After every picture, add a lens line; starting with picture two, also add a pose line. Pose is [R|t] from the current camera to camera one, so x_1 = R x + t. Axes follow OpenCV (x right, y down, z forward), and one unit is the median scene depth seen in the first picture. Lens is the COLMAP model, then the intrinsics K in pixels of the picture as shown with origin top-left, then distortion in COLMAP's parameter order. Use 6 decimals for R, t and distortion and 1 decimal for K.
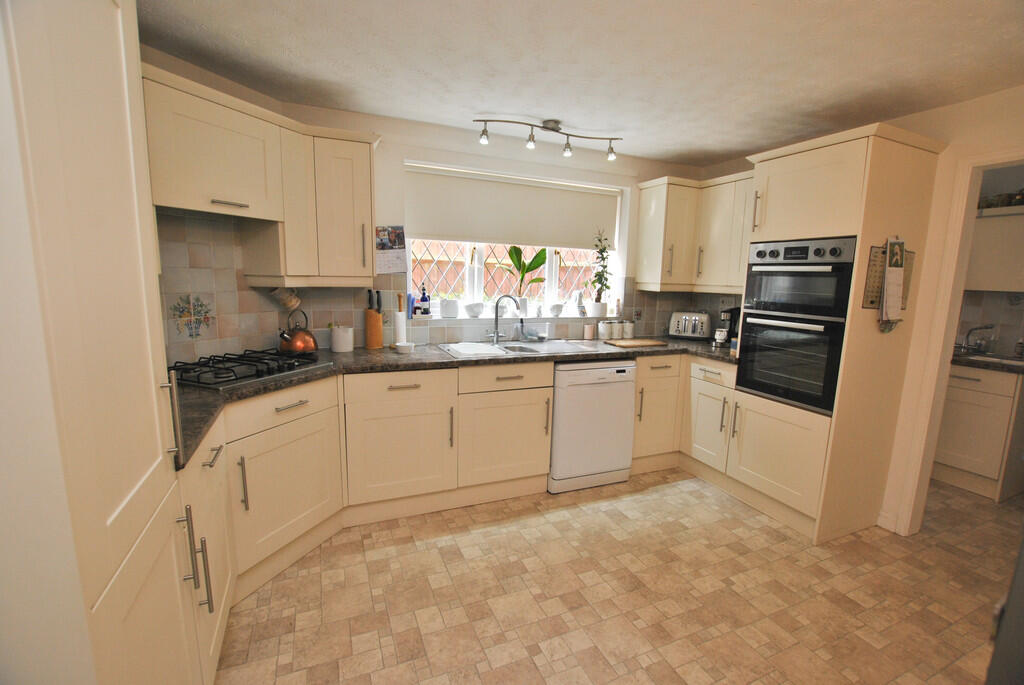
lens RADIAL K [[454.0, 0, 519.4], [0, 454.0, 348.1], [0, 0, 1]] dist [-0.028542, 0.000316]
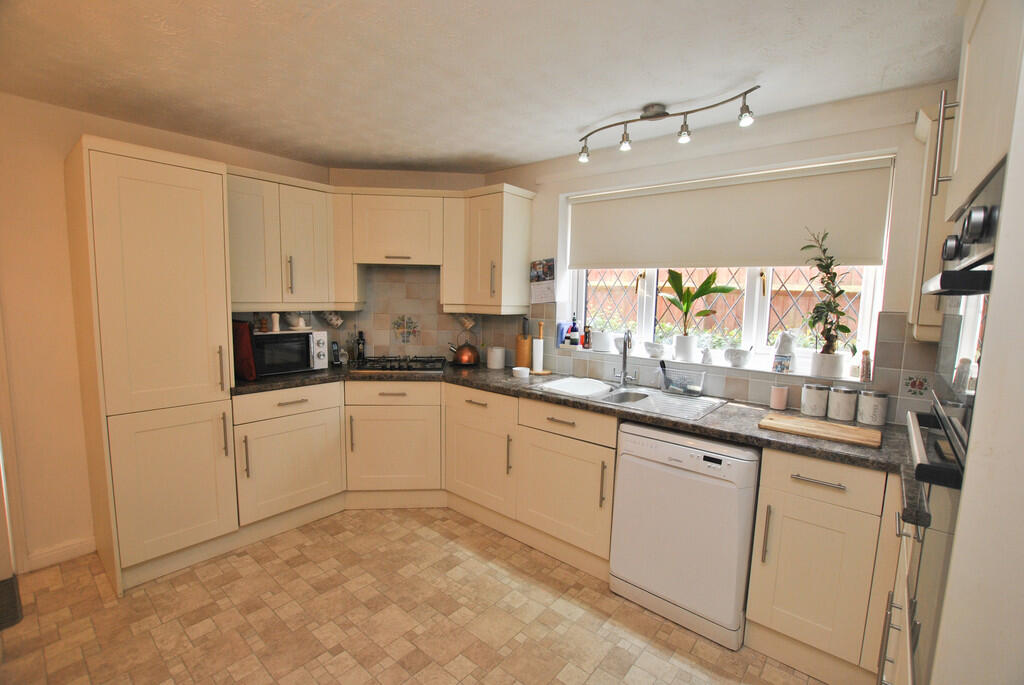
lens RADIAL K [[454.0, 0, 519.4], [0, 454.0, 348.1], [0, 0, 1]] dist [-0.028542, 0.000316]
pose [[0.442719, 0.087913, -0.892340, 0.671719], [-0.151160, 0.988256, 0.022366, -0.077676], [0.883827, 0.124985, 0.450809, 0.492804]]
